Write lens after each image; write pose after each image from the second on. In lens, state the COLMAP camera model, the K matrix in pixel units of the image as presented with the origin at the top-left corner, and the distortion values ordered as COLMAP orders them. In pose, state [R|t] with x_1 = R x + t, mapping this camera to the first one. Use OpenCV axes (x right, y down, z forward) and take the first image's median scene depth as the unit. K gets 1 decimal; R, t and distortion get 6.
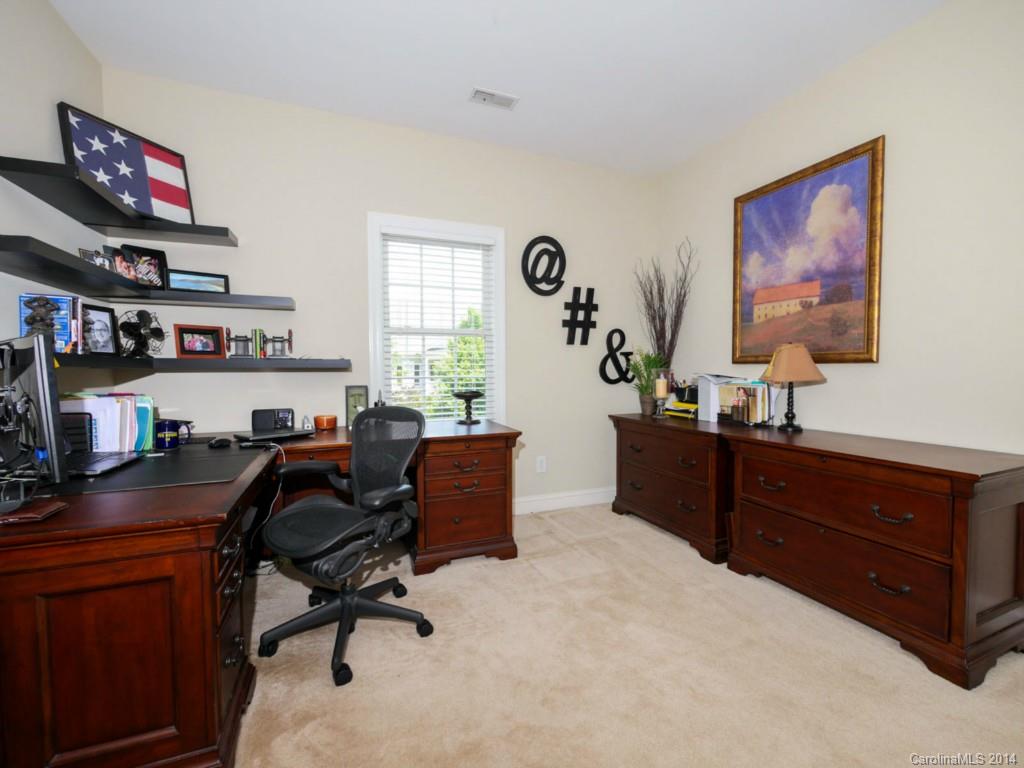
lens RADIAL K [[437.5, 0, 509.8], [0, 437.5, 384.3], [0, 0, 1]] dist [-0.002663, -0.001072]
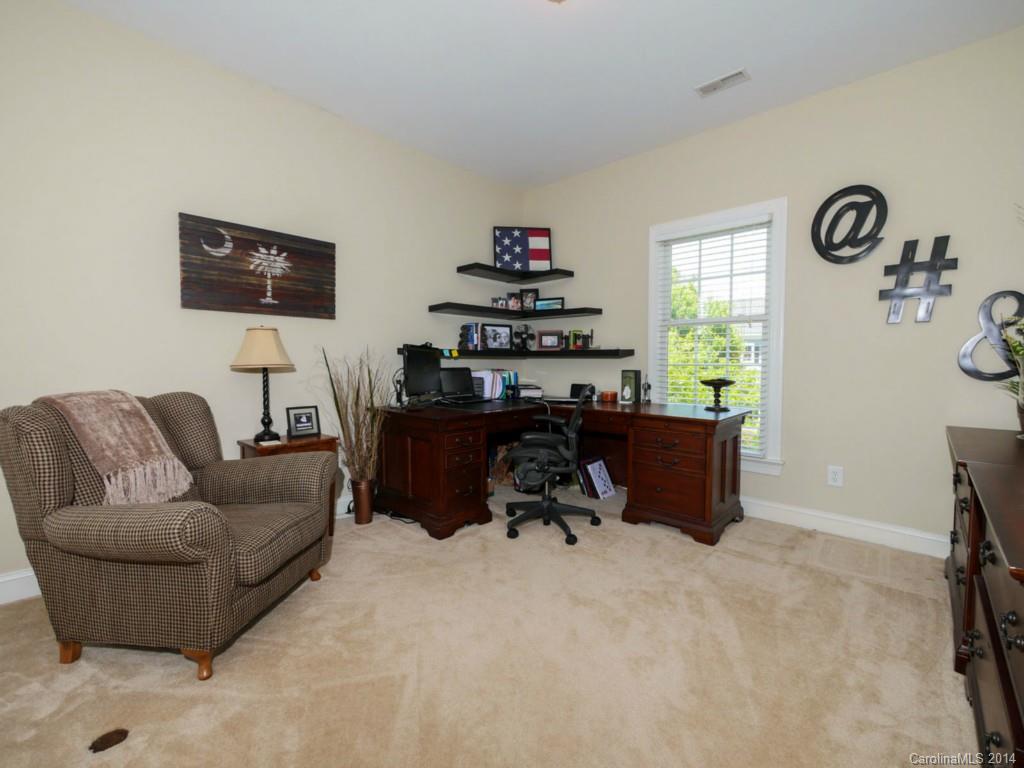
lens RADIAL K [[437.5, 0, 506.0], [0, 437.5, 381.9], [0, 0, 1]] dist [-0.002663, -0.001072]
pose [[0.420804, 0.047183, -0.905924, 0.682835], [-0.036399, 0.998720, 0.035108, 0.006710], [0.906421, 0.018201, 0.421983, 0.147766]]
